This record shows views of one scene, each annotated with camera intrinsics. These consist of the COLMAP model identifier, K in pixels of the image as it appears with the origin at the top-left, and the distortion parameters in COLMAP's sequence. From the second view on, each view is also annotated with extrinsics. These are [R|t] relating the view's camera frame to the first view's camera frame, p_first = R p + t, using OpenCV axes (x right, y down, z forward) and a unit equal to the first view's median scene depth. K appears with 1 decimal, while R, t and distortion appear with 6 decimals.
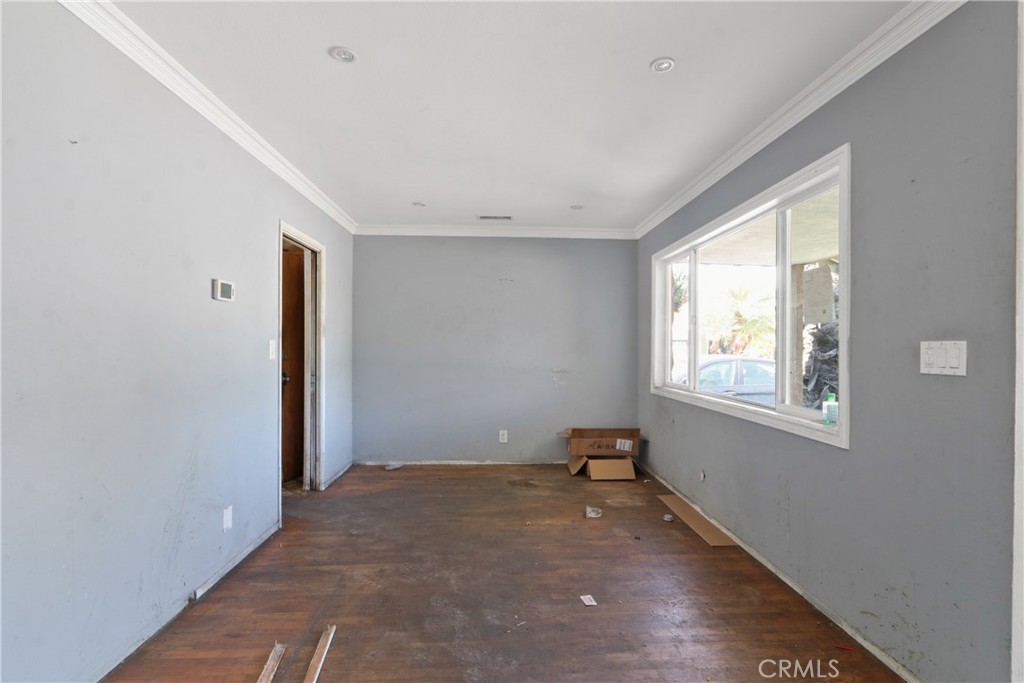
lens RADIAL K [[476.6, 0, 514.1], [0, 476.6, 346.0], [0, 0, 1]] dist [-0.017209, 0.001641]
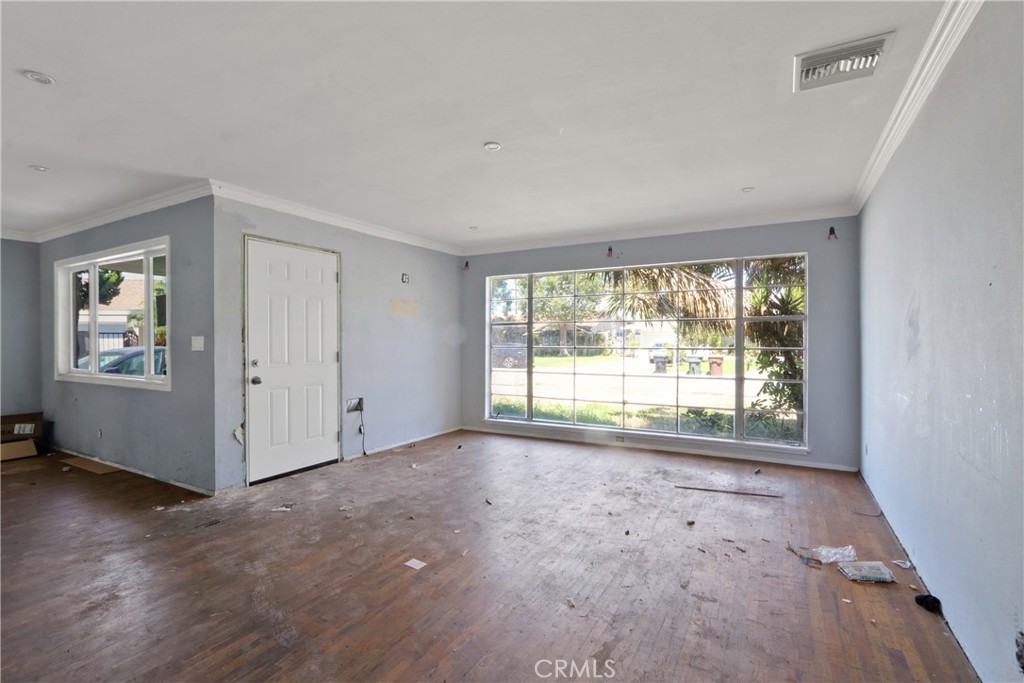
lens RADIAL K [[476.6, 0, 522.1], [0, 476.6, 342.1], [0, 0, 1]] dist [-0.017209, 0.001641]
pose [[0.526382, -0.014056, 0.850132, -0.093749], [0.007483, 0.999901, 0.011900, 0.000618], [-0.850215, 0.000098, 0.526435, -0.632903]]
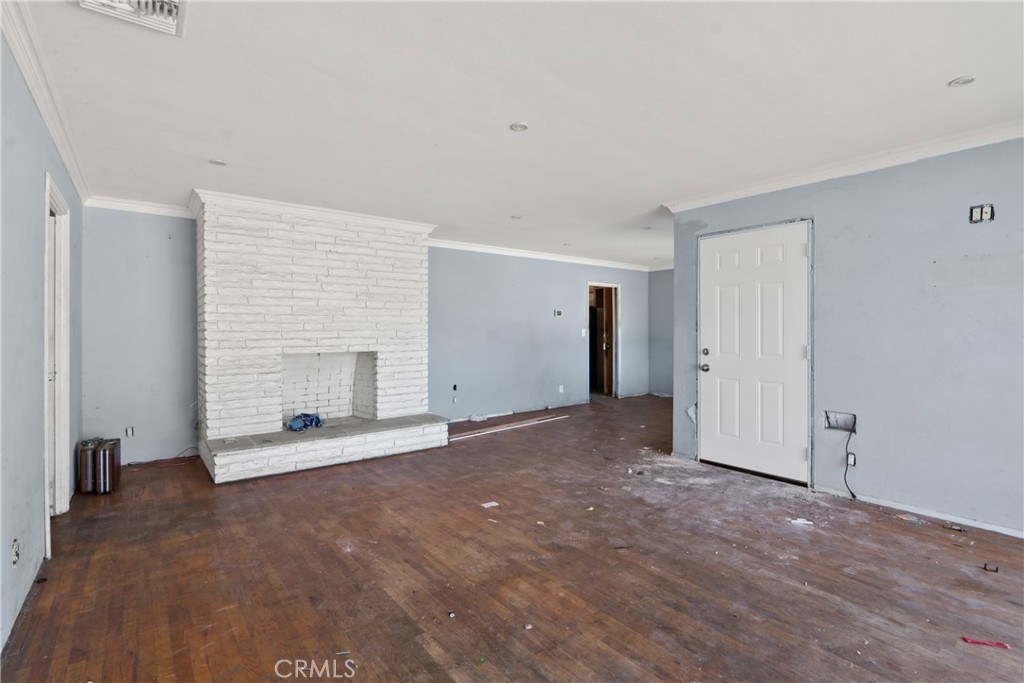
lens RADIAL K [[476.6, 0, 511.2], [0, 476.6, 334.7], [0, 0, 1]] dist [-0.017209, 0.001641]
pose [[0.572815, -0.001510, -0.819683, 1.053728], [0.005869, 0.999980, 0.002258, 0.008071], [0.819663, -0.006104, 0.572813, -0.617445]]
